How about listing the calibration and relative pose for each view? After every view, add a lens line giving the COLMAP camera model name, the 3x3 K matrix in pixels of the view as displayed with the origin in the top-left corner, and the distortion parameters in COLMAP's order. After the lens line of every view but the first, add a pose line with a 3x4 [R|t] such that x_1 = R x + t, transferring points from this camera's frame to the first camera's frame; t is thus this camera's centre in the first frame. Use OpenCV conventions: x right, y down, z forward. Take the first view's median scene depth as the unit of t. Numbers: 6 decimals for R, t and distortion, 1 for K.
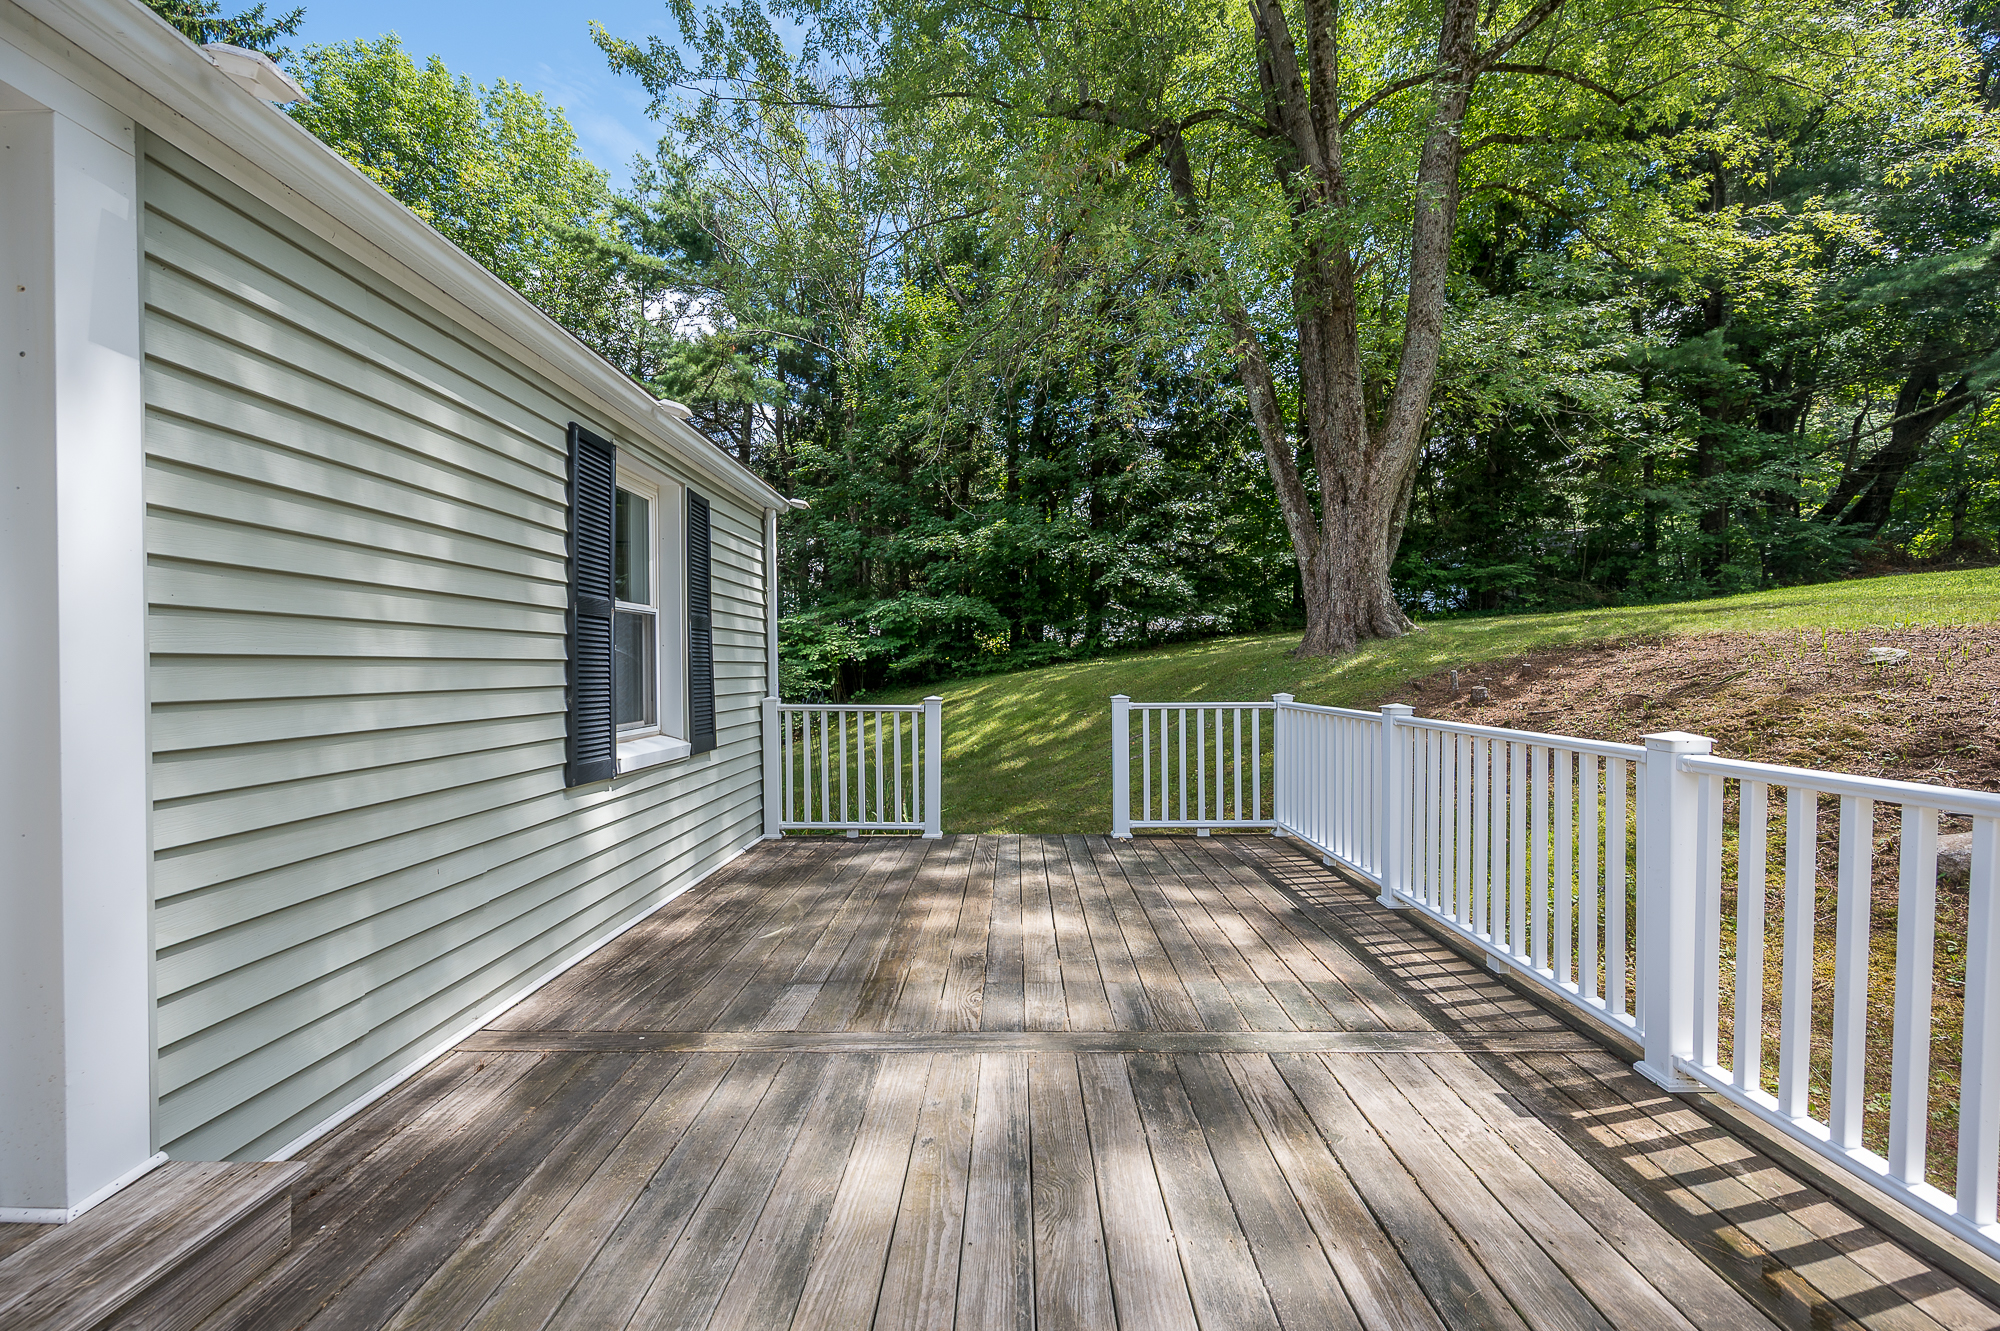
lens RADIAL K [[843.2, 0, 1000.0], [0, 843.2, 665.5], [0, 0, 1]] dist [-0.000544, -0.000015]
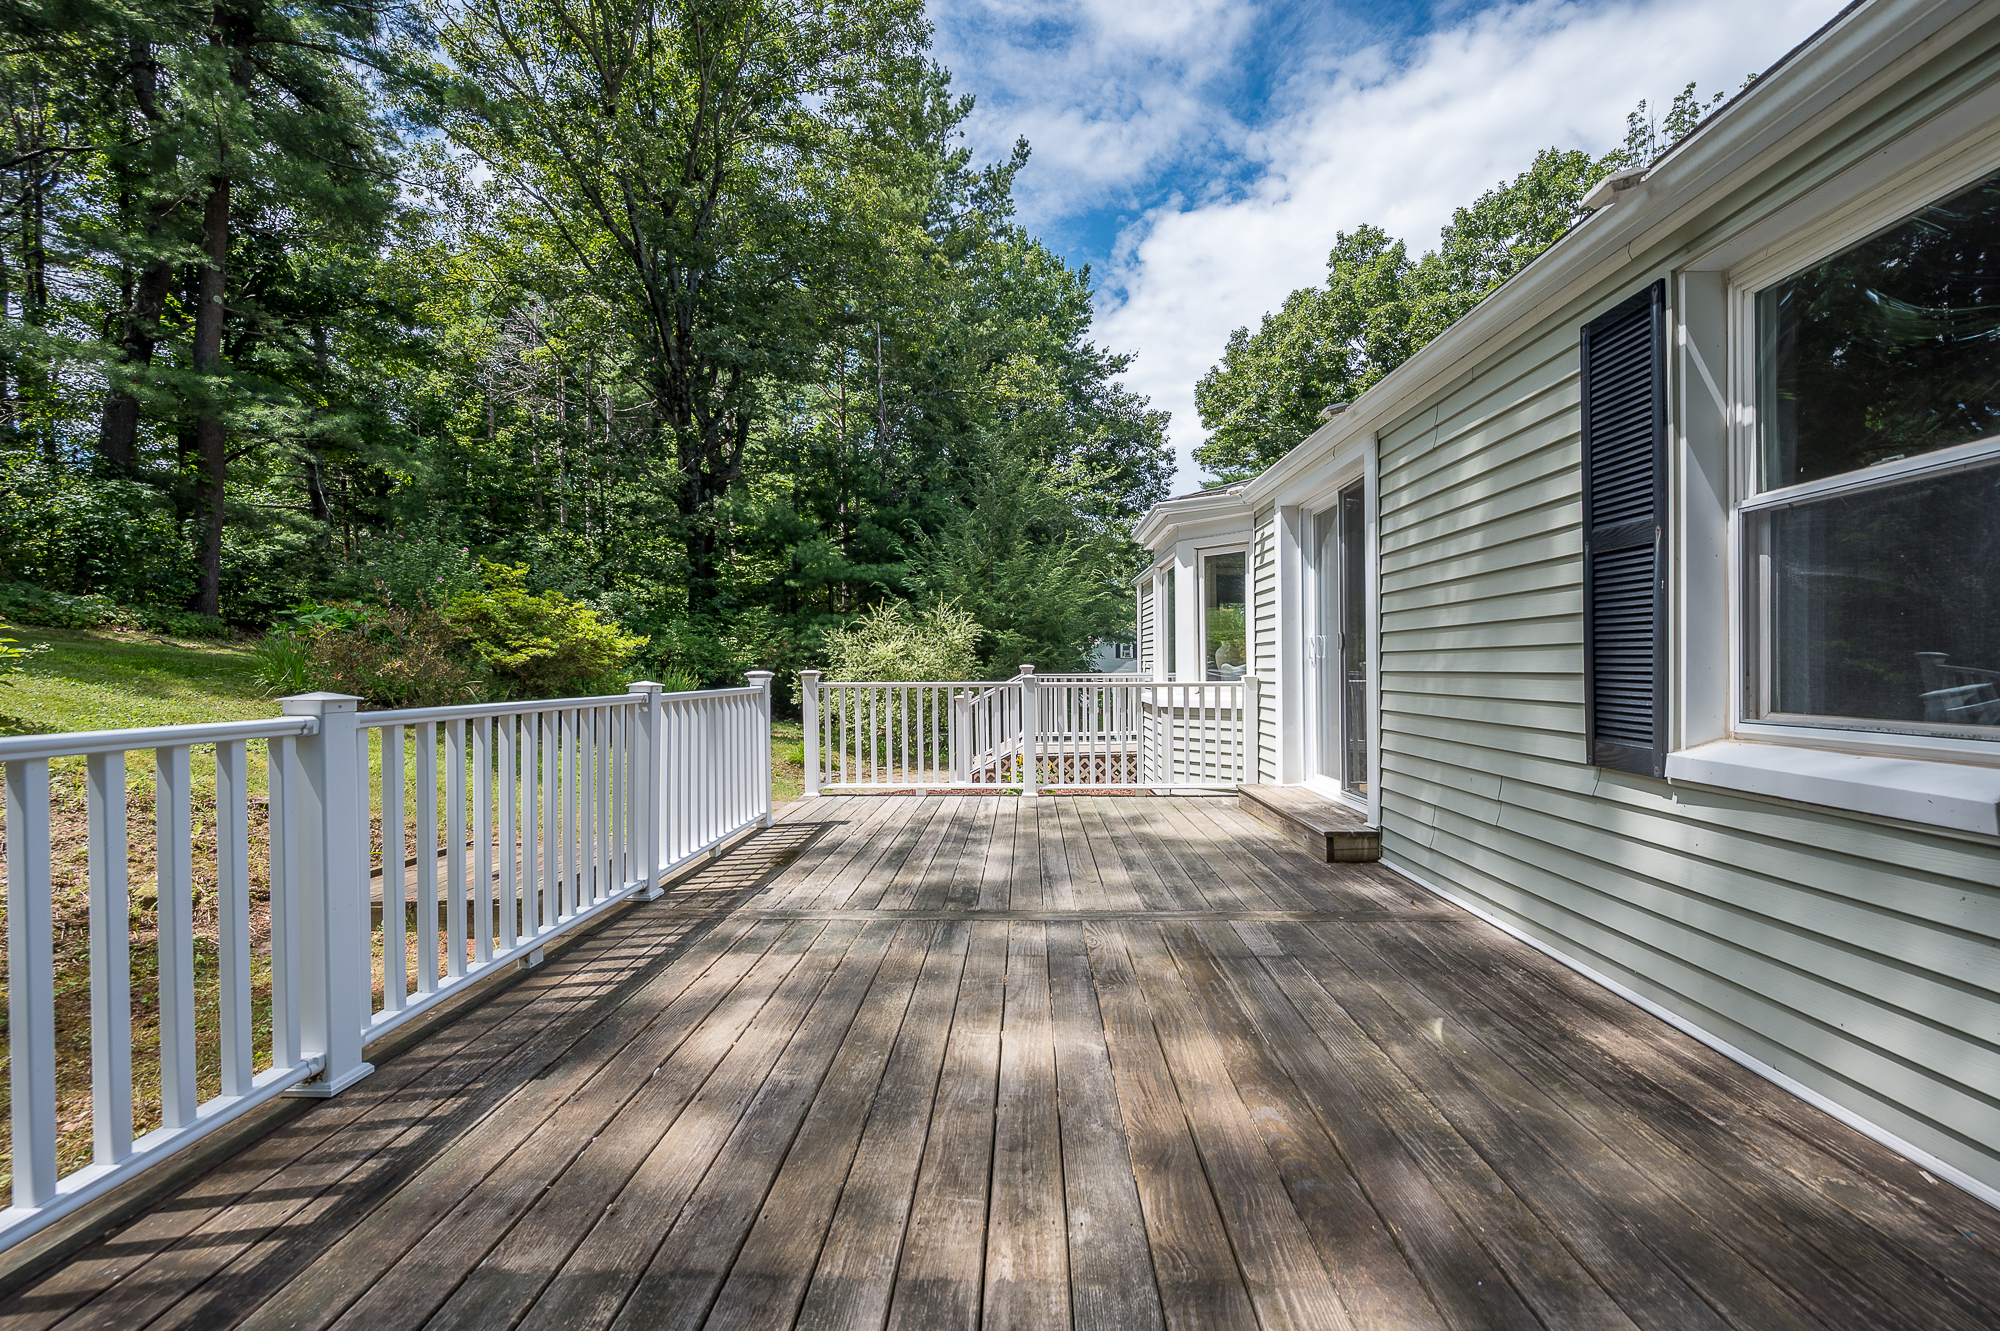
lens RADIAL K [[843.2, 0, 1000.0], [0, 843.2, 665.5], [0, 0, 1]] dist [-0.000544, -0.000015]
pose [[-0.999812, 0.011244, 0.015823, 0.061081], [0.011178, 0.999928, -0.004262, 0.044507], [-0.015869, -0.004084, -0.999866, 1.881147]]
